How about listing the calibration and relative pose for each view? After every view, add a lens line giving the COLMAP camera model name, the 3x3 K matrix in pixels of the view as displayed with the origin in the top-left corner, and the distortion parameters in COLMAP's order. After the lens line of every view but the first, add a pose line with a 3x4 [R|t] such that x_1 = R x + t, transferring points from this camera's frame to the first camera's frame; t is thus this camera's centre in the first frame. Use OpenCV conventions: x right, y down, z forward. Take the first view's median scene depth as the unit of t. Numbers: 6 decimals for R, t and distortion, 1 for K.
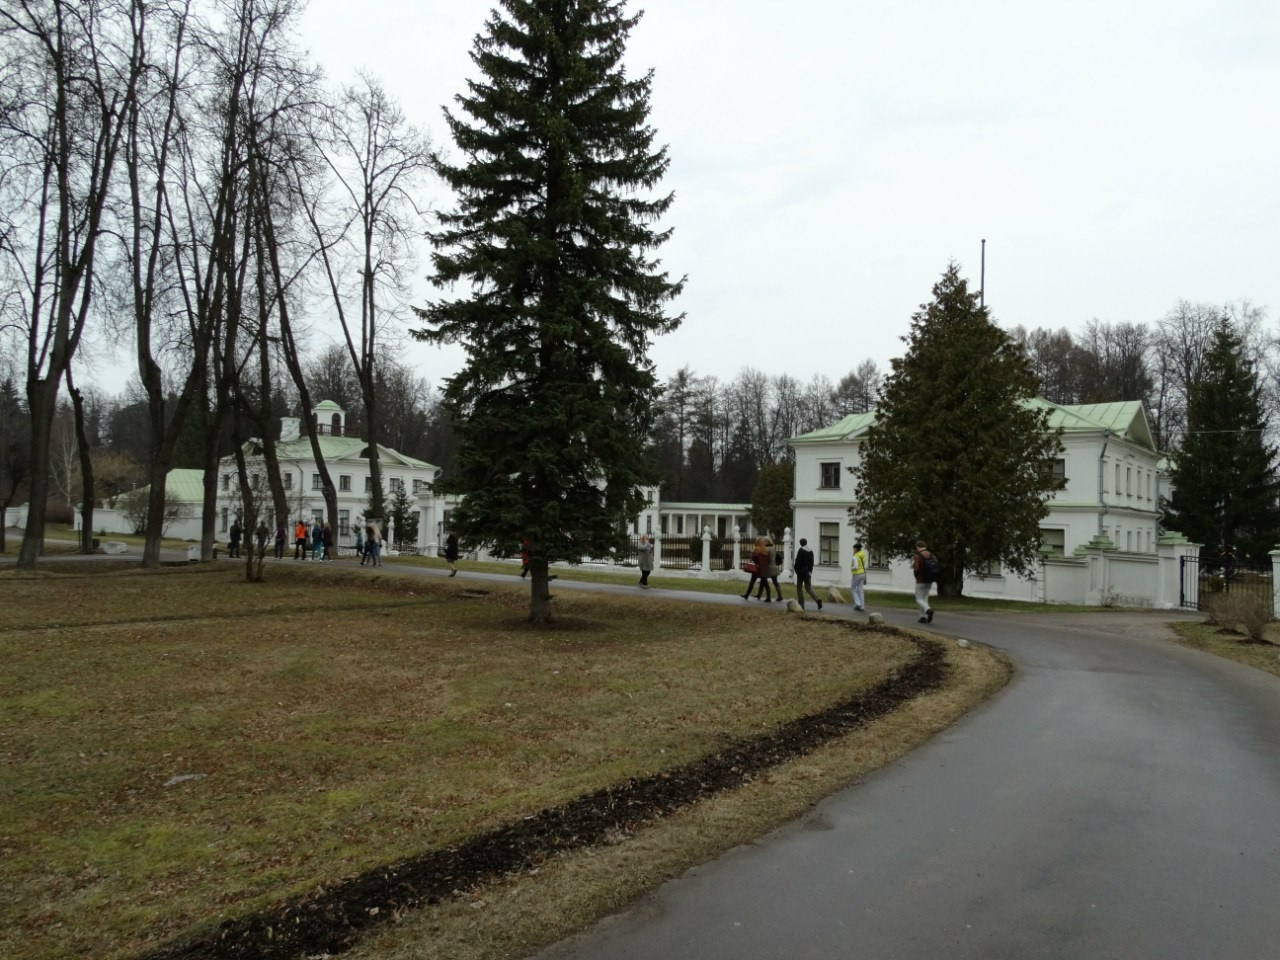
lens RADIAL K [[940.2, 0, 640.0], [0, 940.2, 480.0], [0, 0, 1]] dist [-0.000183, 0.000250]
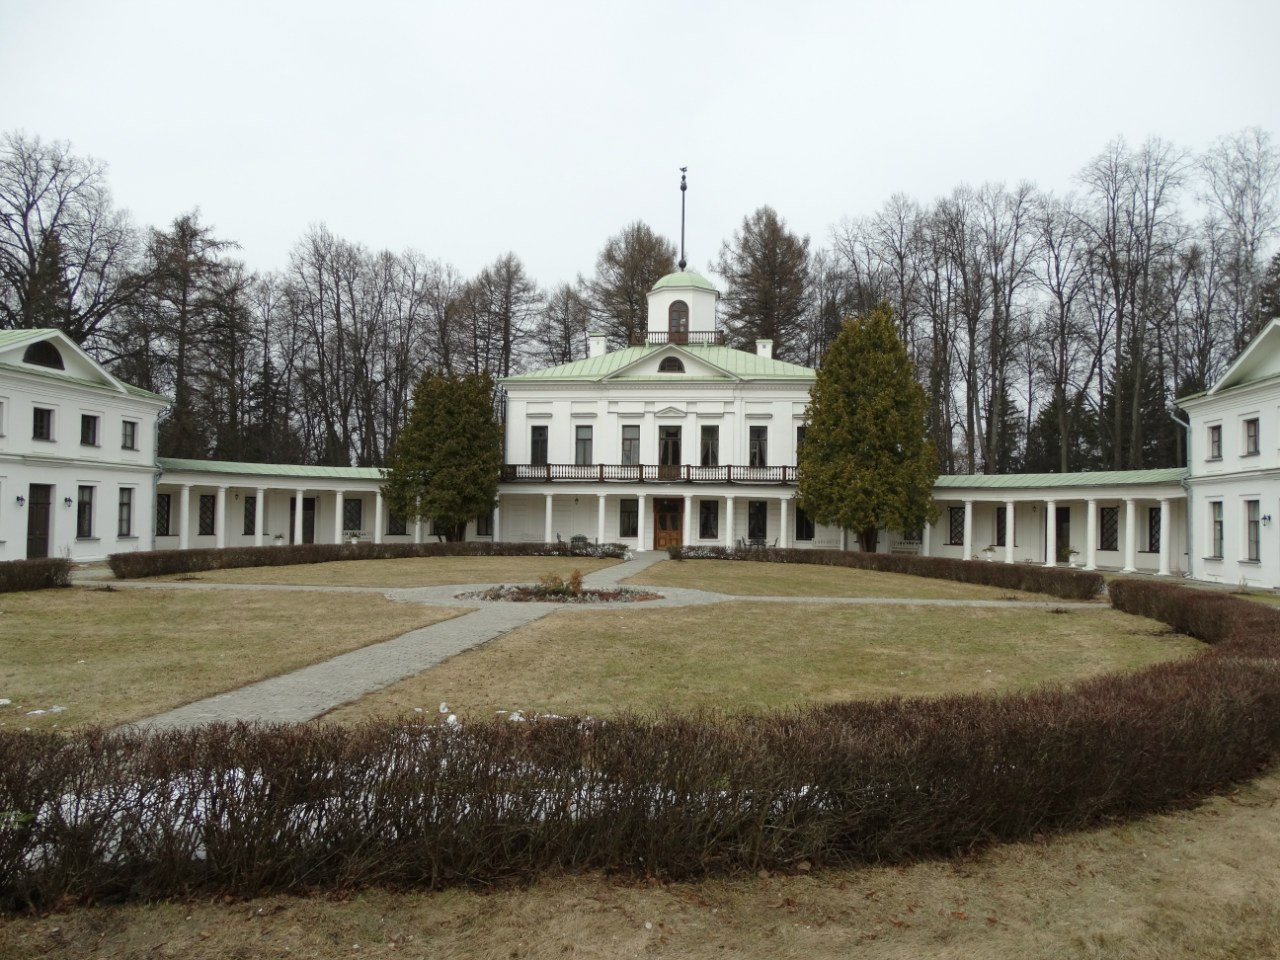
lens RADIAL K [[902.7, 0, 659.9], [0, 902.7, 480.9], [0, 0, 1]] dist [-0.041654, 0.031473]
pose [[0.835291, 0.005387, 0.549782, -0.006032], [-0.005081, 0.999985, -0.002078, 0.026624], [-0.549784, -0.001058, 0.835306, 0.458920]]
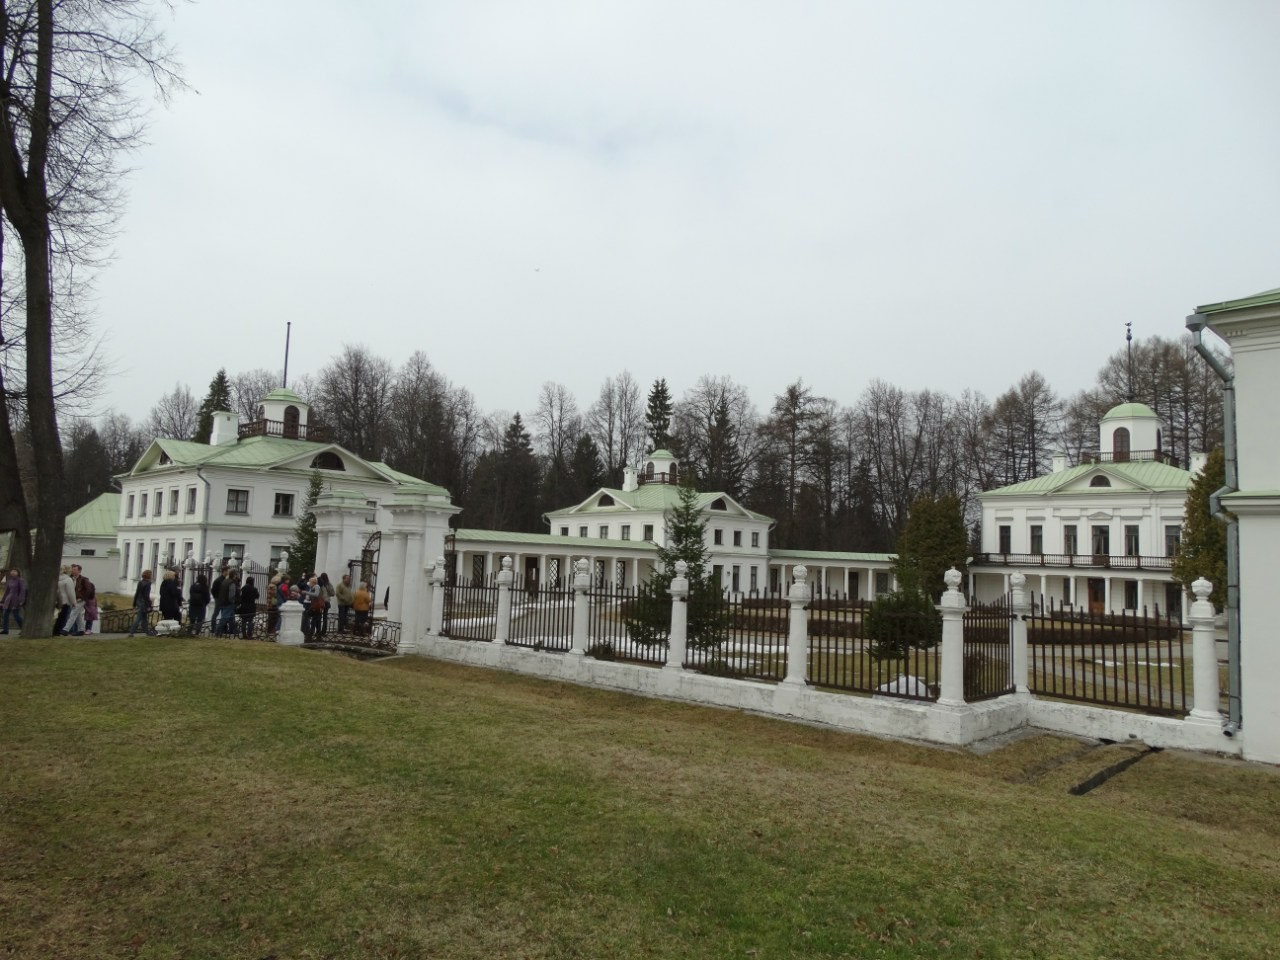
lens RADIAL K [[930.0, 0, 618.3], [0, 930.0, 473.3], [0, 0, 1]] dist [-0.007131, -0.002291]
pose [[0.991851, 0.001337, -0.127398, -0.002033], [-0.010200, 0.997569, -0.068938, 0.012554], [0.126996, 0.069675, 0.989453, 0.210321]]
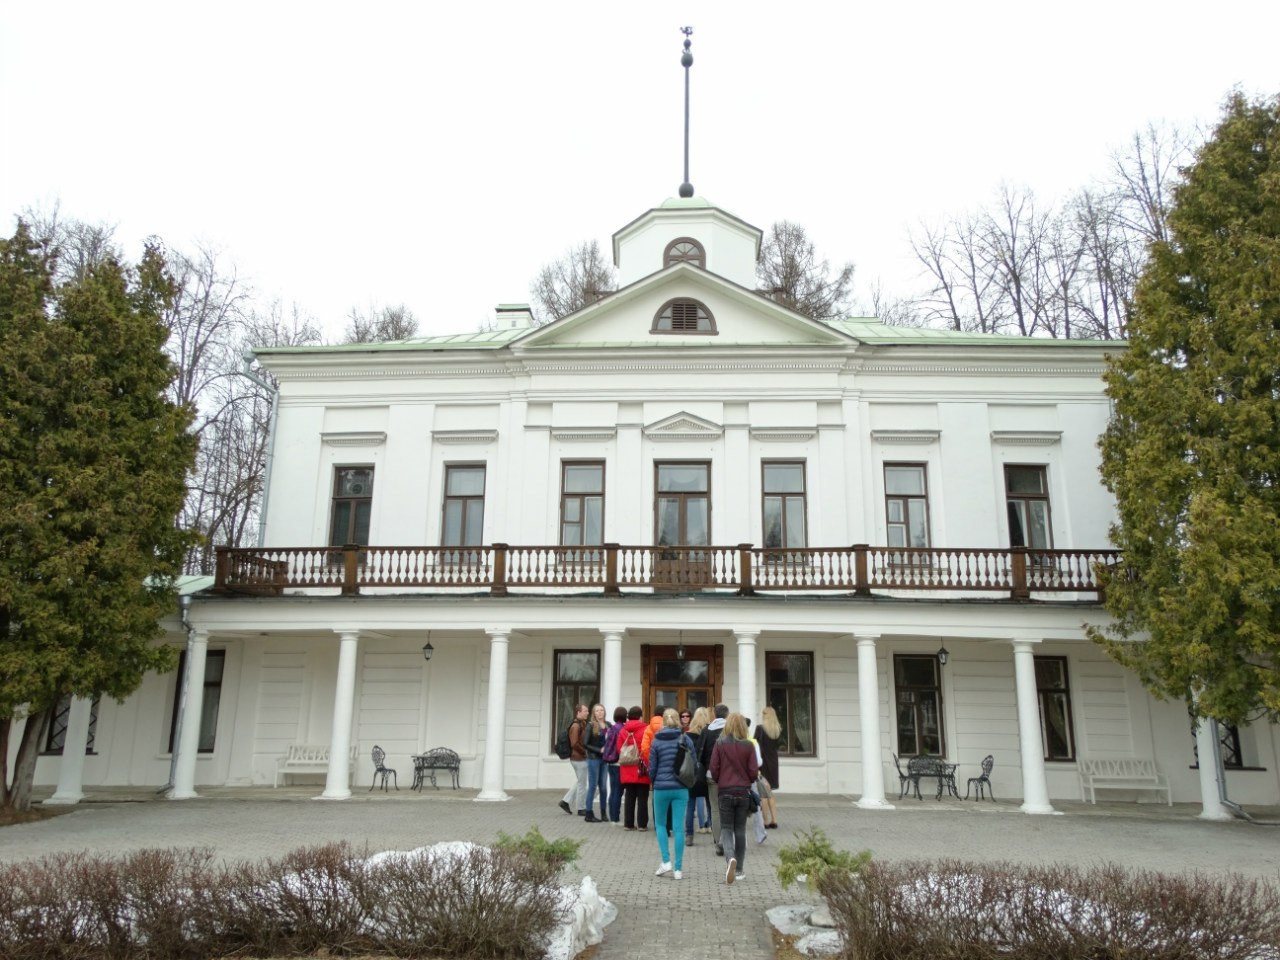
lens RADIAL K [[879.6, 0, 640.0], [0, 879.6, 480.0], [0, 0, 1]] dist [0.021203, 0.000601]
pose [[0.812611, 0.129717, 0.568187, 0.115048], [-0.005541, 0.976591, -0.215032, 0.037250], [-0.582780, 0.171589, 0.794307, 0.657859]]
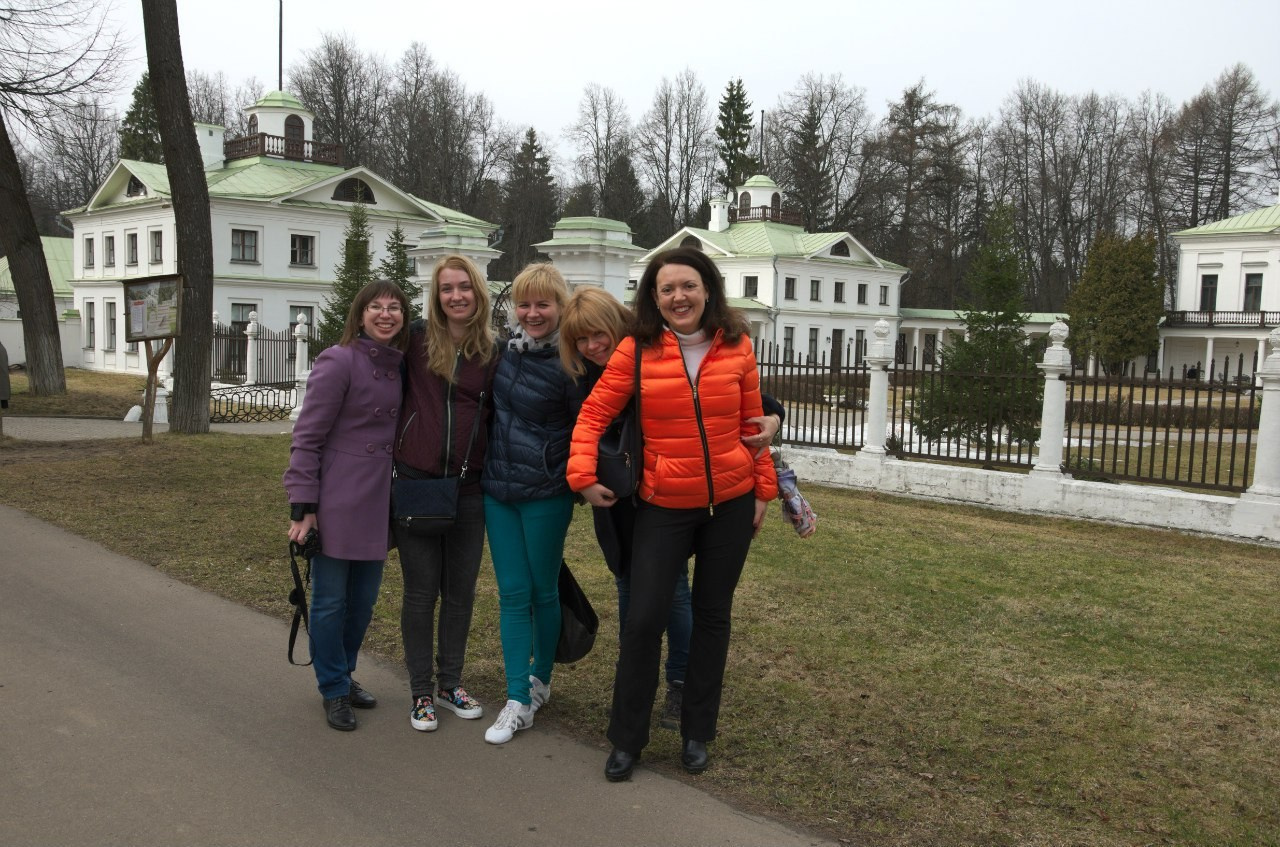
lens RADIAL K [[1193.8, 0, 637.6], [0, 1193.8, 427.3], [0, 0, 1]] dist [-0.088649, 0.220958]
pose [[0.993431, 0.013864, -0.113586, -0.040481], [-0.001350, 0.993984, 0.109513, 0.013555], [0.114421, -0.108641, 0.987474, 0.223046]]
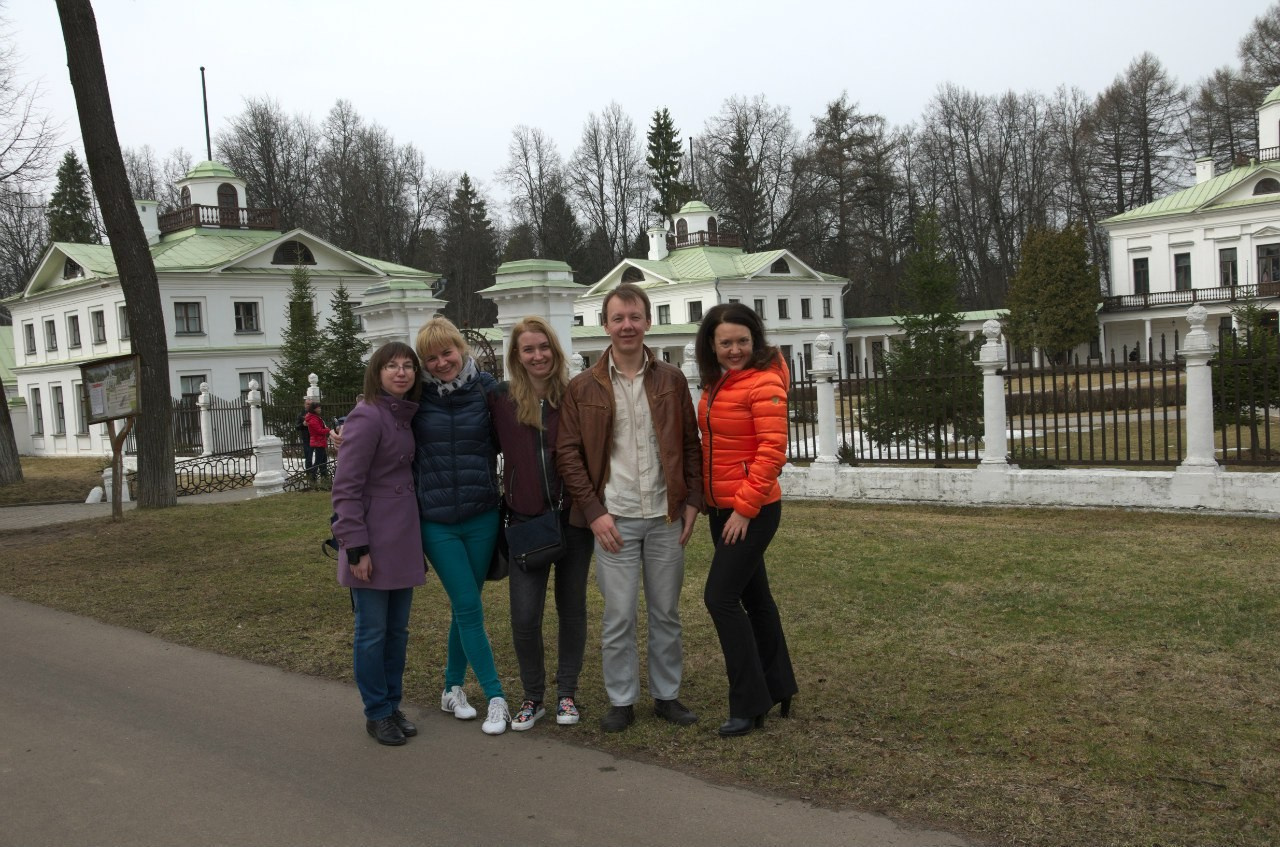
lens RADIAL K [[1198.0, 0, 640.0], [0, 1198.0, 423.5], [0, 0, 1]] dist [-0.080530, 0.224434]
pose [[0.993497, -0.084827, -0.075949, -0.039863], [0.090959, 0.992531, 0.081298, 0.013326], [0.068485, -0.087678, 0.993792, 0.219248]]
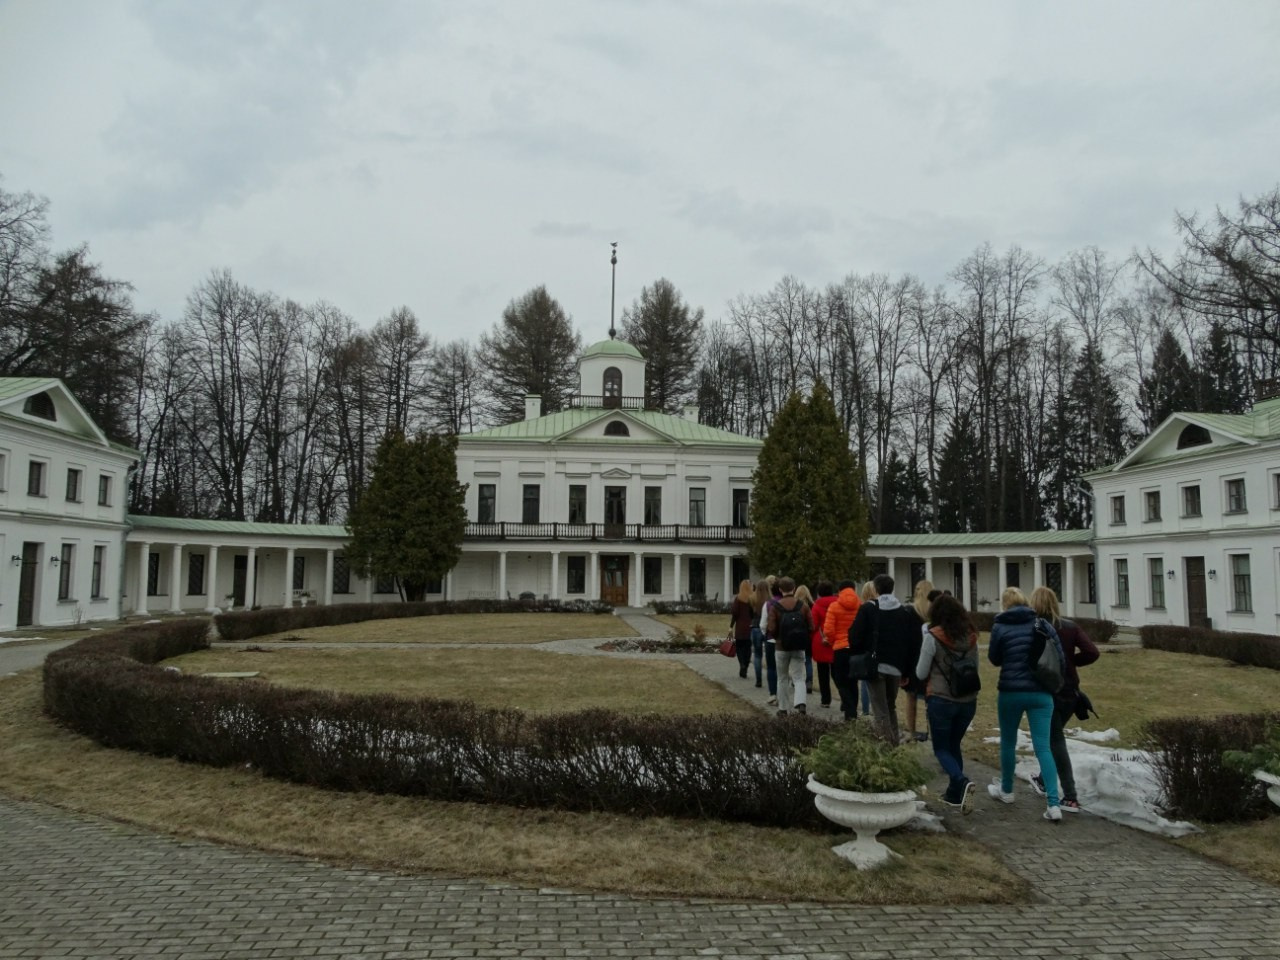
lens RADIAL K [[901.8, 0, 669.9], [0, 901.8, 476.0], [0, 0, 1]] dist [-0.037430, 0.001729]
pose [[0.695099, 0.054252, 0.716864, -0.062313], [-0.007751, 0.997656, -0.067986, 0.025115], [-0.718872, 0.041700, 0.693891, 0.478917]]
